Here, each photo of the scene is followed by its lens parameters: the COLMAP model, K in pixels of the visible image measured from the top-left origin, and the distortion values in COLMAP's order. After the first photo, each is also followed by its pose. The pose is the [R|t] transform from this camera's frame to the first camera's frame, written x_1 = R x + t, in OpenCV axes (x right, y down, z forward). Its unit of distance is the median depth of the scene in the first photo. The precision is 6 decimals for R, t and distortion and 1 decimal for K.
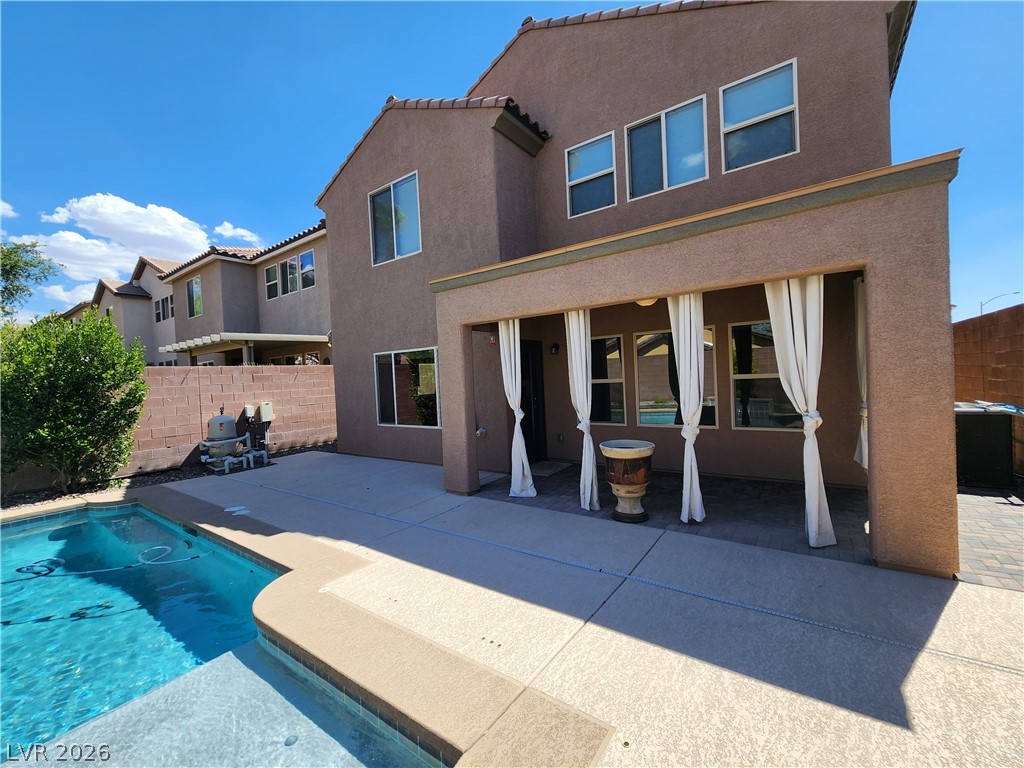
lens RADIAL K [[426.0, 0, 515.5], [0, 426.0, 377.2], [0, 0, 1]] dist [0.004883, -0.003743]
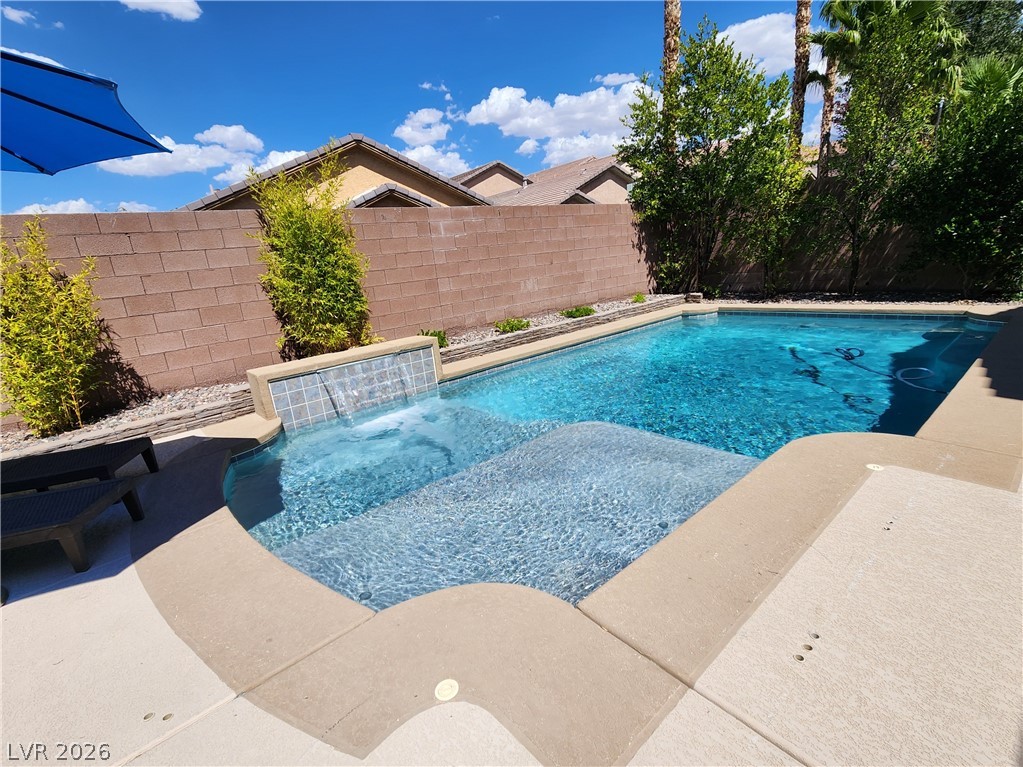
lens RADIAL K [[469.5, 0, 508.0], [0, 469.5, 389.1], [0, 0, 1]] dist [0.000703, -0.000956]
pose [[-0.241187, 0.328845, -0.913066, 0.158914], [0.108598, 0.944077, 0.311327, 0.031951], [0.964383, -0.024069, -0.263411, 0.278155]]
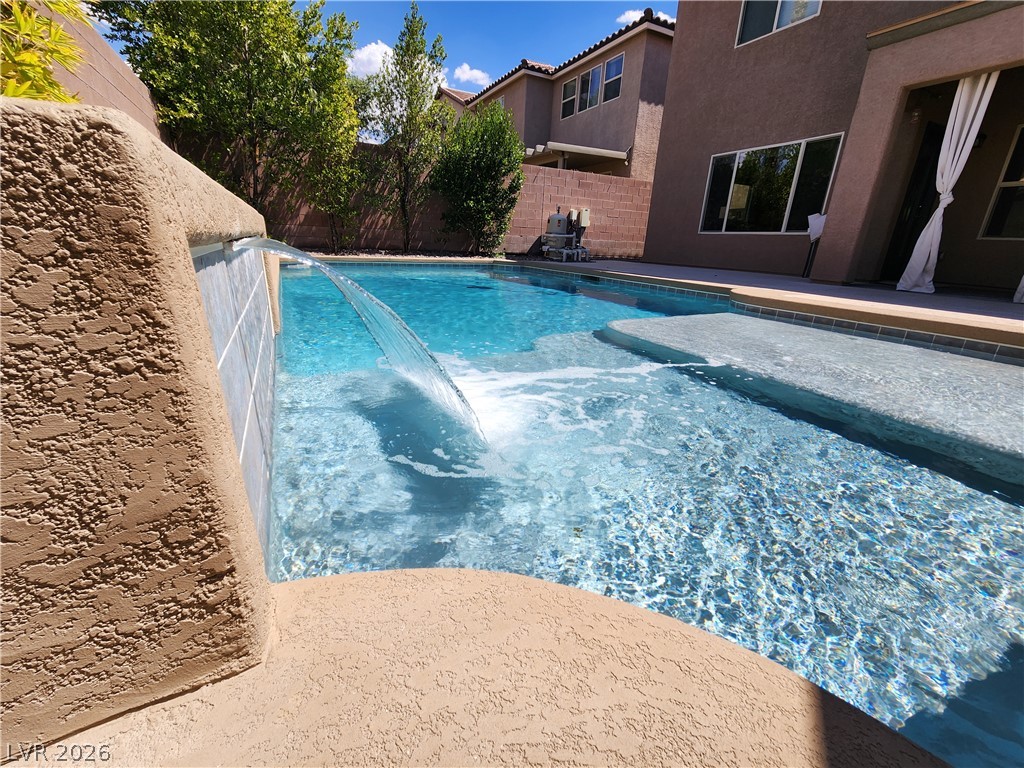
lens RADIAL K [[426.0, 0, 509.3], [0, 426.0, 383.0], [0, 0, 1]] dist [0.004883, -0.003743]
pose [[0.886208, 0.224117, -0.405471, -0.270274], [-0.084552, 0.938746, 0.334077, 0.173655], [0.455506, -0.261778, 0.850874, -0.216431]]
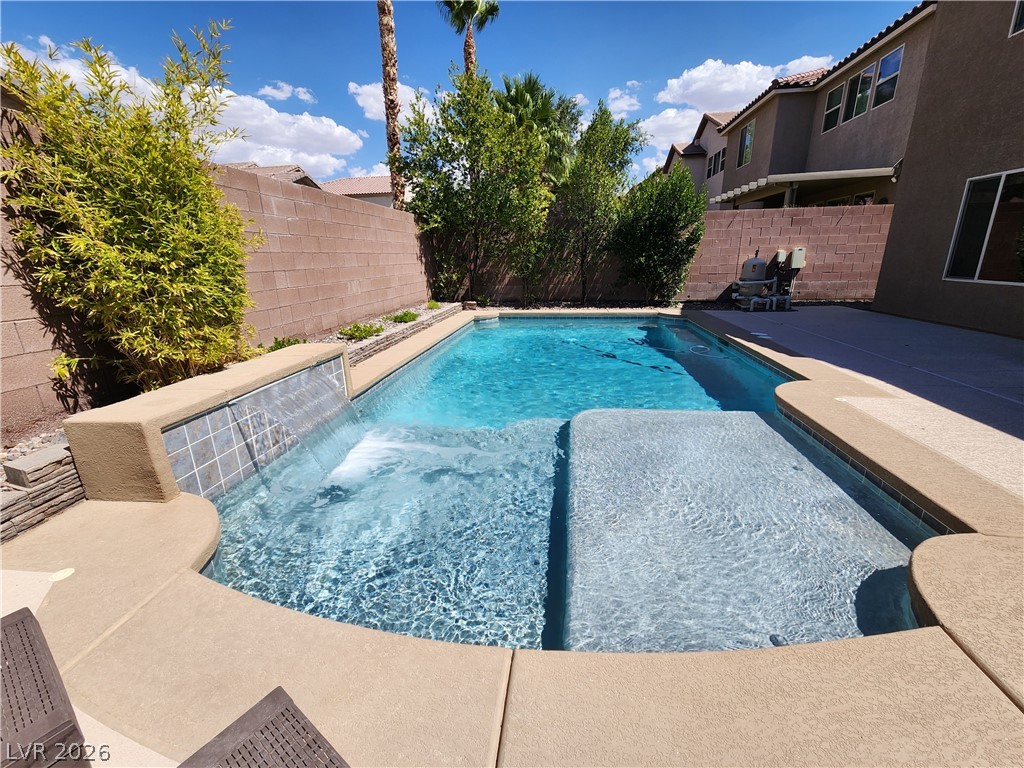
lens RADIAL K [[426.0, 0, 507.1], [0, 426.0, 389.3], [0, 0, 1]] dist [0.004883, -0.003743]
pose [[0.463310, 0.298740, -0.834325, 0.024748], [-0.003368, 0.942054, 0.335444, 0.050542], [0.886190, -0.152605, 0.437469, -0.097570]]
